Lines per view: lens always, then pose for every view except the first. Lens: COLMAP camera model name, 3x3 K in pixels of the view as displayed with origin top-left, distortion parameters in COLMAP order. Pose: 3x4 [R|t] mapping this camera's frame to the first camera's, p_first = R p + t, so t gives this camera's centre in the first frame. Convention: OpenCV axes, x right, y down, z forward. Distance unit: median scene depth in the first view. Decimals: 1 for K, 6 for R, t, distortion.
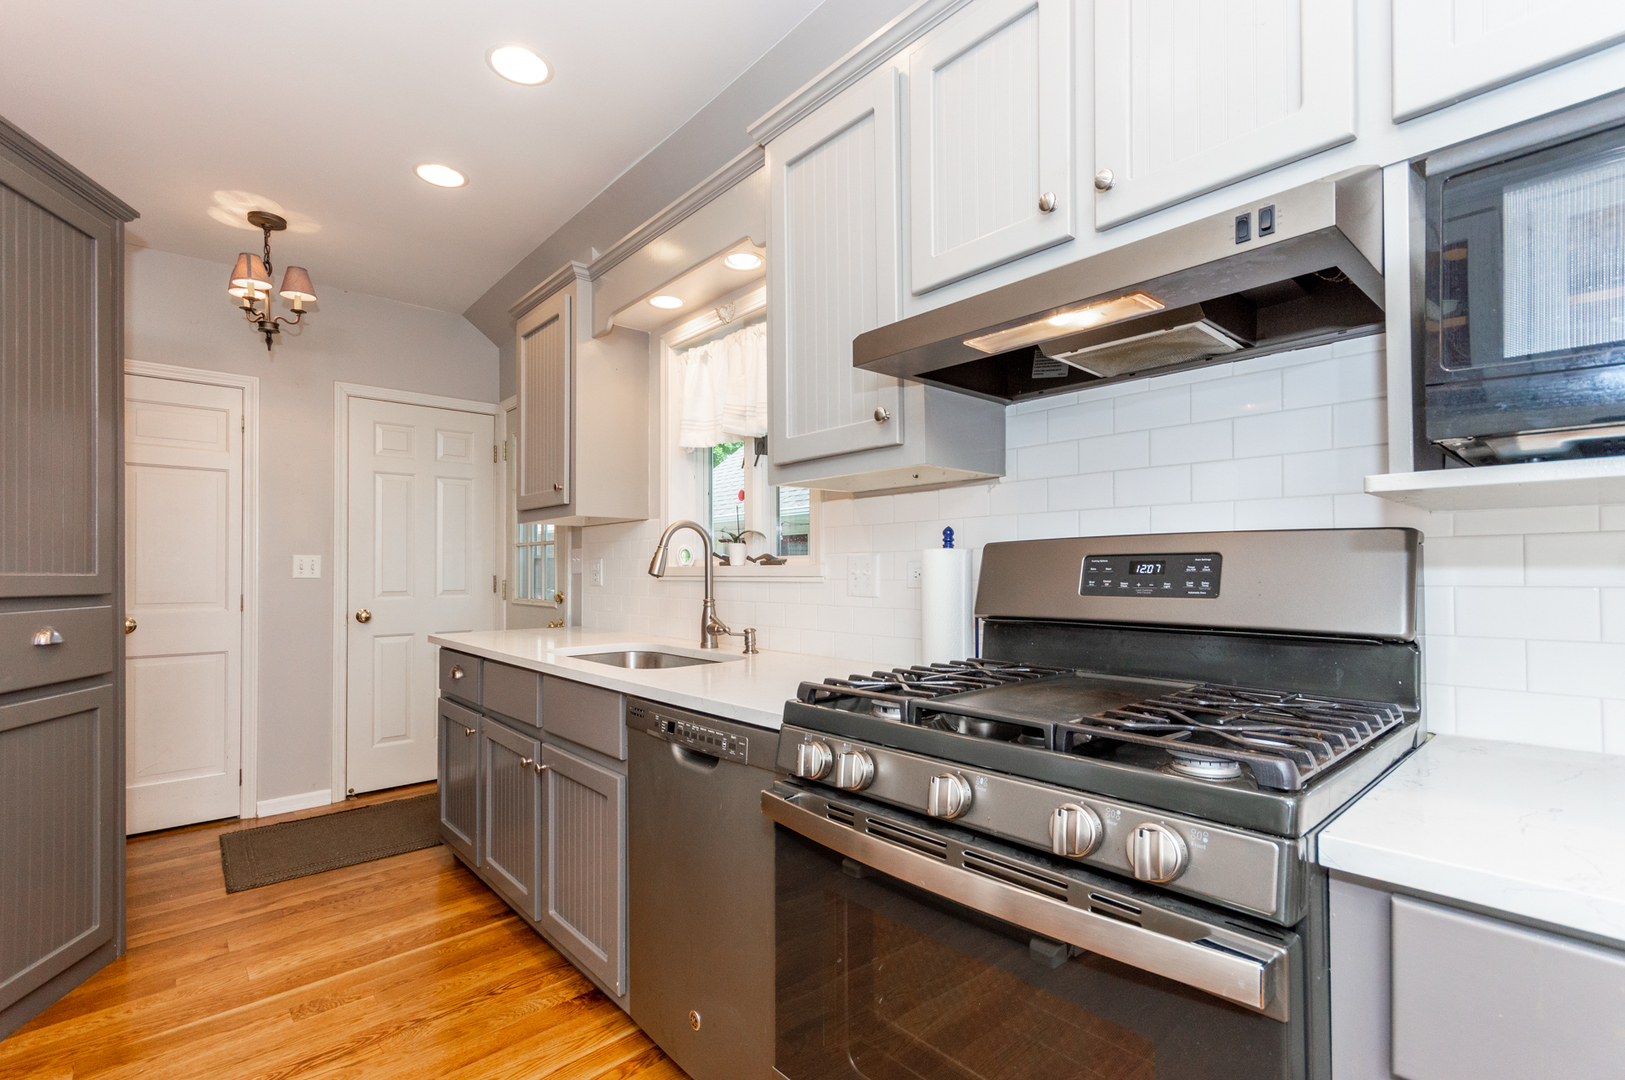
lens RADIAL K [[739.7, 0, 827.1], [0, 739.7, 558.4], [0, 0, 1]] dist [0.004683, -0.002044]
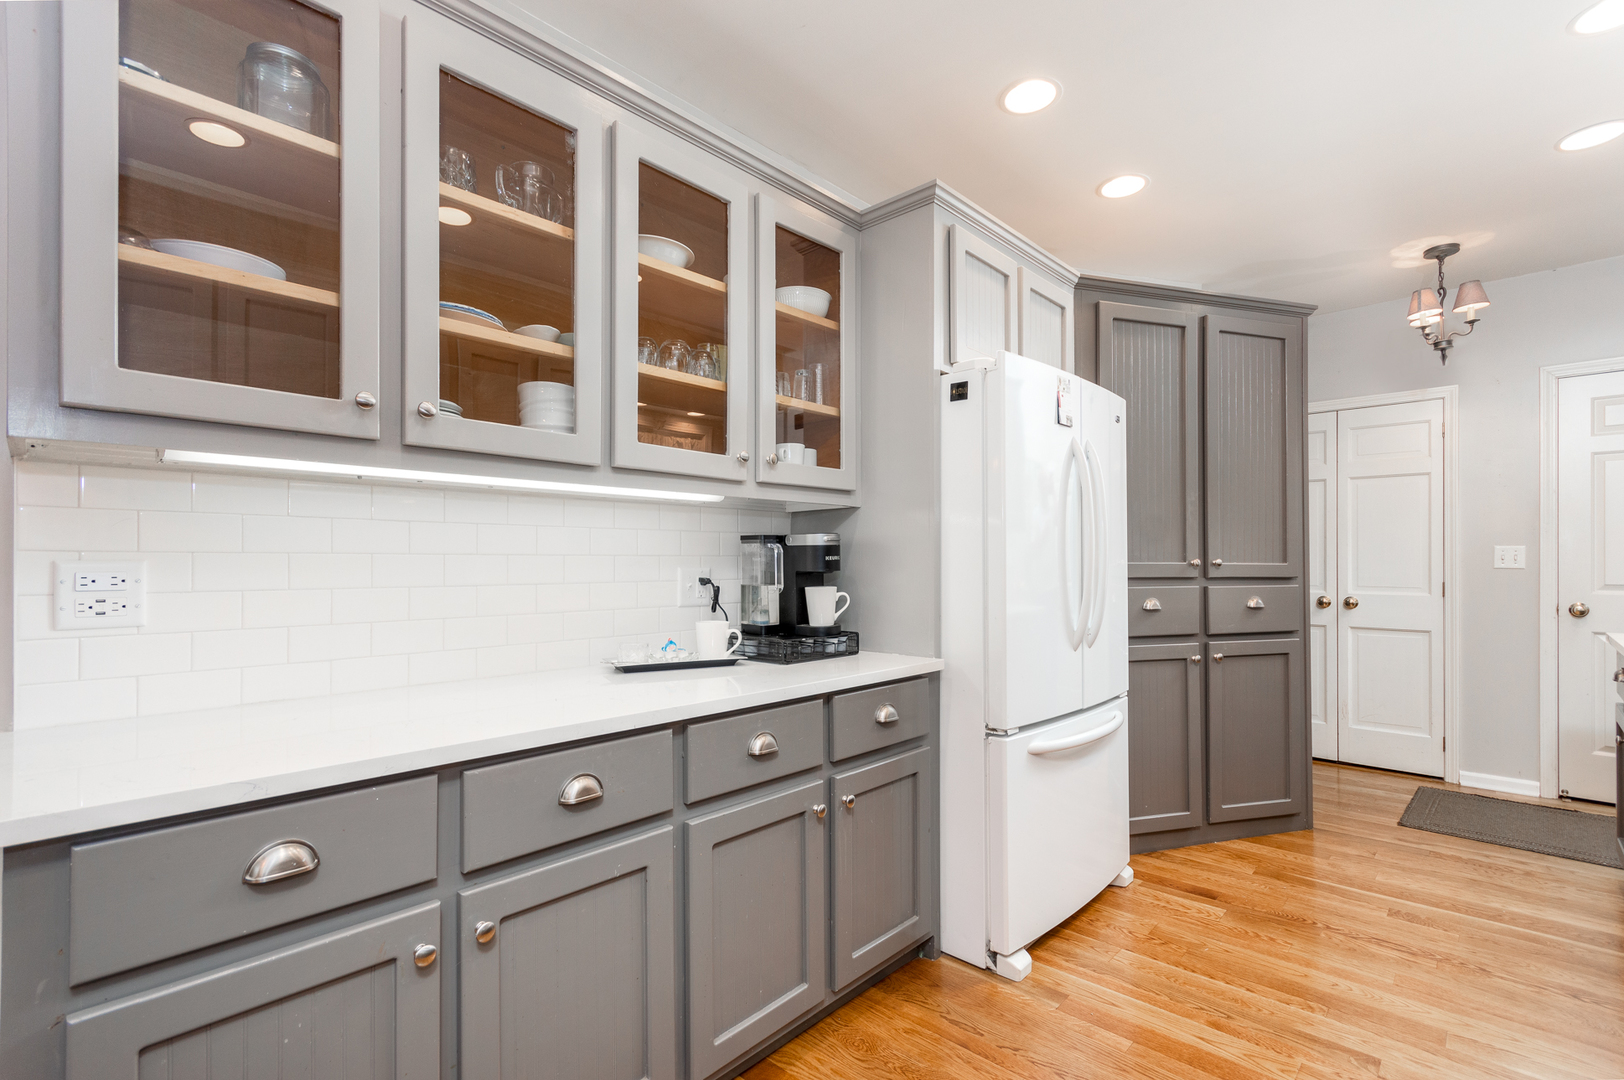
lens RADIAL K [[739.3, 0, 806.3], [0, 739.3, 558.7], [0, 0, 1]] dist [0.004683, -0.002044]
pose [[0.070060, 0.003823, -0.997535, 0.337014], [0.014270, 0.999886, 0.004834, -0.007533], [0.997441, -0.014573, 0.069998, -0.054162]]
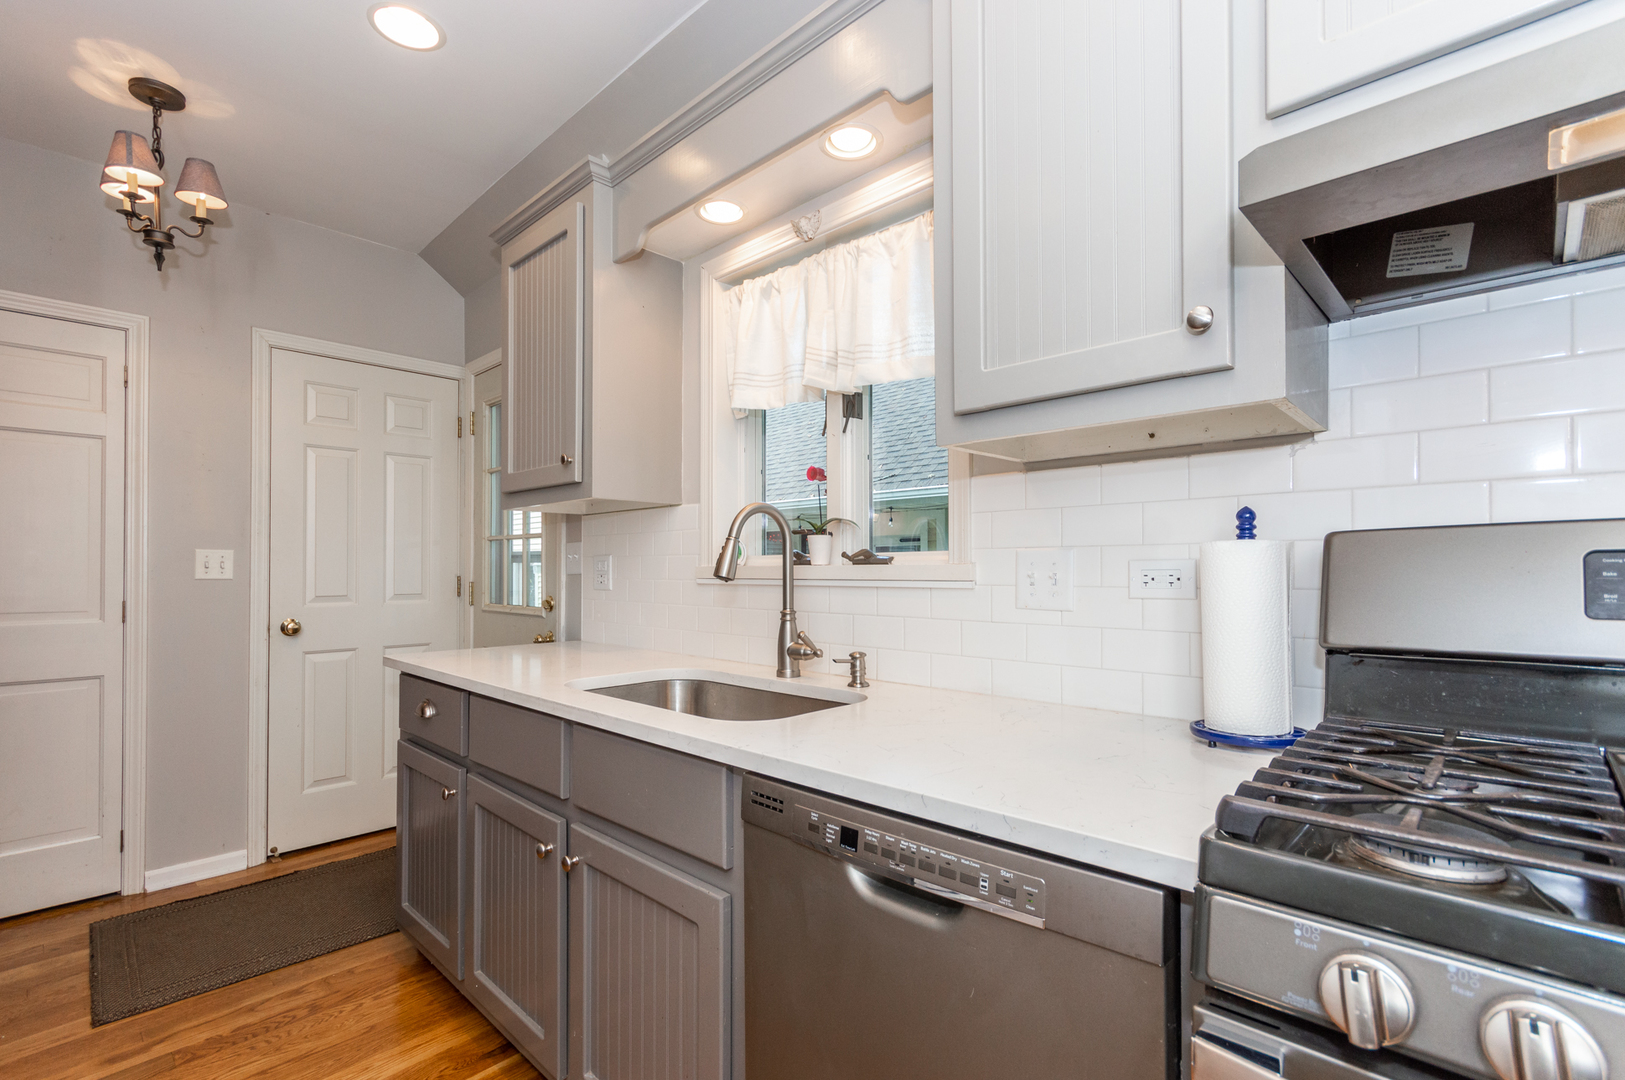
lens RADIAL K [[739.7, 0, 823.8], [0, 739.7, 559.9], [0, 0, 1]] dist [0.004683, -0.002044]
pose [[0.997491, 0.003832, 0.070696, -0.161875], [-0.004015, 0.999989, 0.002441, 0.002342], [-0.070686, -0.002719, 0.997495, 0.242209]]
